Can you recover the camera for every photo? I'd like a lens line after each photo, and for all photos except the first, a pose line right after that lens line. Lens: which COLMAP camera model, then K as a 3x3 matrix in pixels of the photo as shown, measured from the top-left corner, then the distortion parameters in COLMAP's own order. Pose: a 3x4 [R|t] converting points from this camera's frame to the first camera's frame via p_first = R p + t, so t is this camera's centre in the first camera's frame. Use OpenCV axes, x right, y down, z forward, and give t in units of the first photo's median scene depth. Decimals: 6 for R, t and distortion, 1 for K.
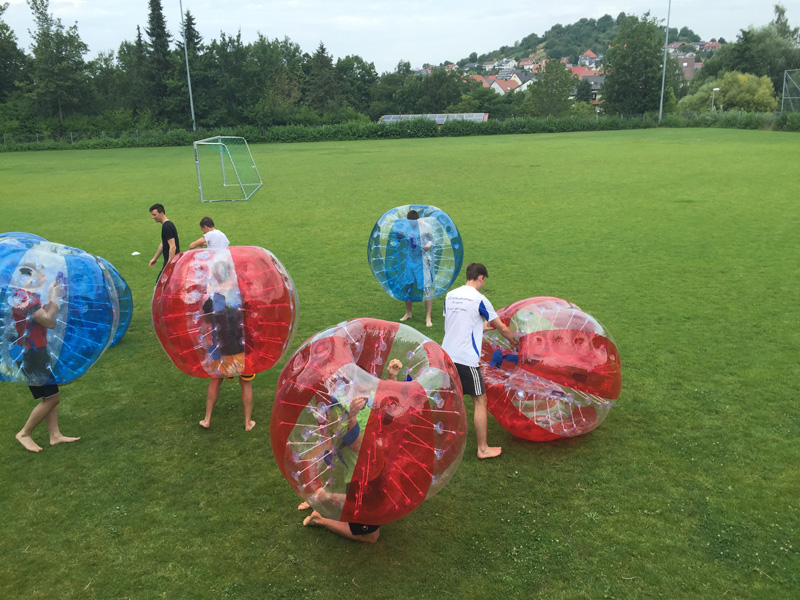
lens RADIAL K [[691.5, 0, 408.5], [0, 691.5, 299.3], [0, 0, 1]] dist [0.078252, -0.113118]
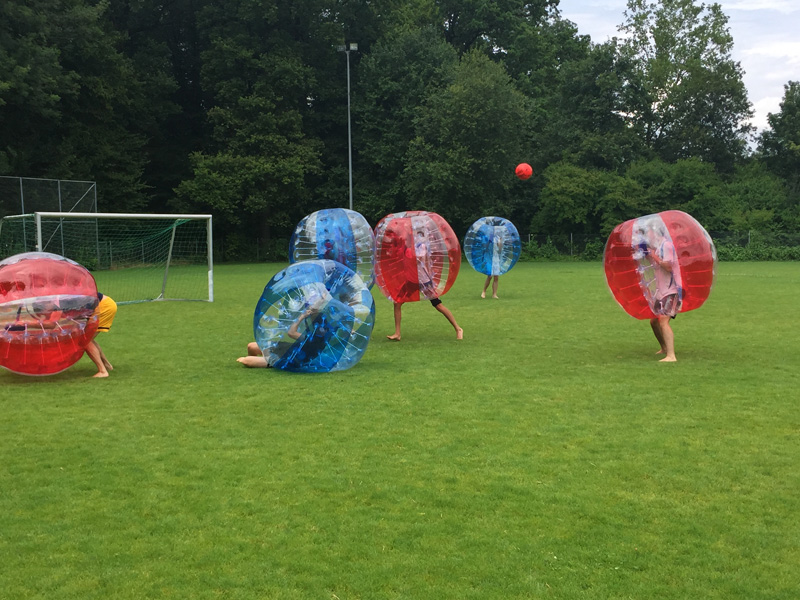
lens RADIAL K [[1043.3, 0, 401.1], [0, 1043.3, 301.3], [0, 0, 1]] dist [0.055694, 0.000000]
pose [[0.833862, 0.055478, -0.549178, -0.323391], [-0.162162, 0.975653, -0.147662, -0.002097], [0.527615, 0.212186, 0.822556, 0.133714]]
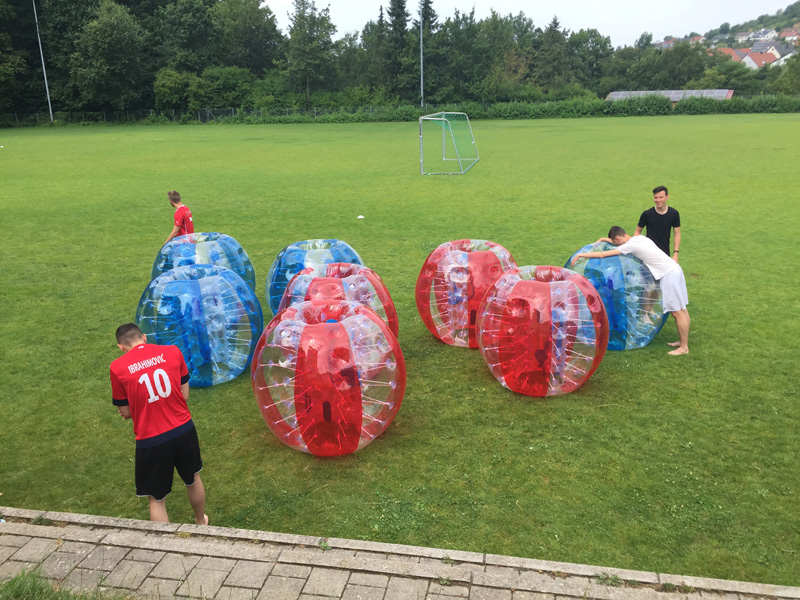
lens RADIAL K [[691.5, 0, 400.3], [0, 691.5, 302.2], [0, 0, 1]] dist [0.078252, -0.113118]
pose [[0.949153, 0.098290, -0.299078, 0.003534], [-0.087914, 0.994972, 0.047988, 0.002872], [0.302291, -0.019254, 0.953021, -0.010051]]
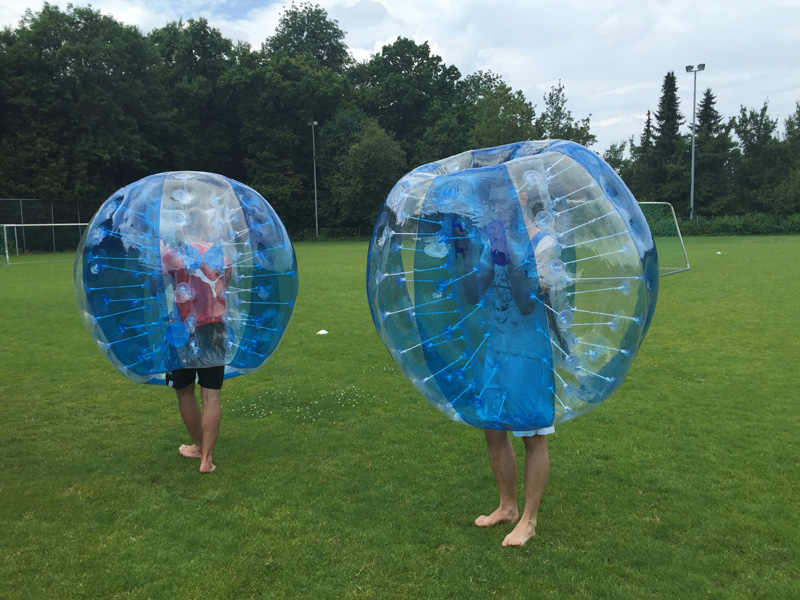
lens RADIAL K [[691.5, 0, 389.6], [0, 691.5, 298.2], [0, 0, 1]] dist [0.078252, -0.113118]
pose [[0.723758, 0.083082, -0.685034, 0.023863], [-0.181828, 0.980604, -0.073177, -0.015248], [0.665667, 0.177521, 0.724827, 0.142452]]
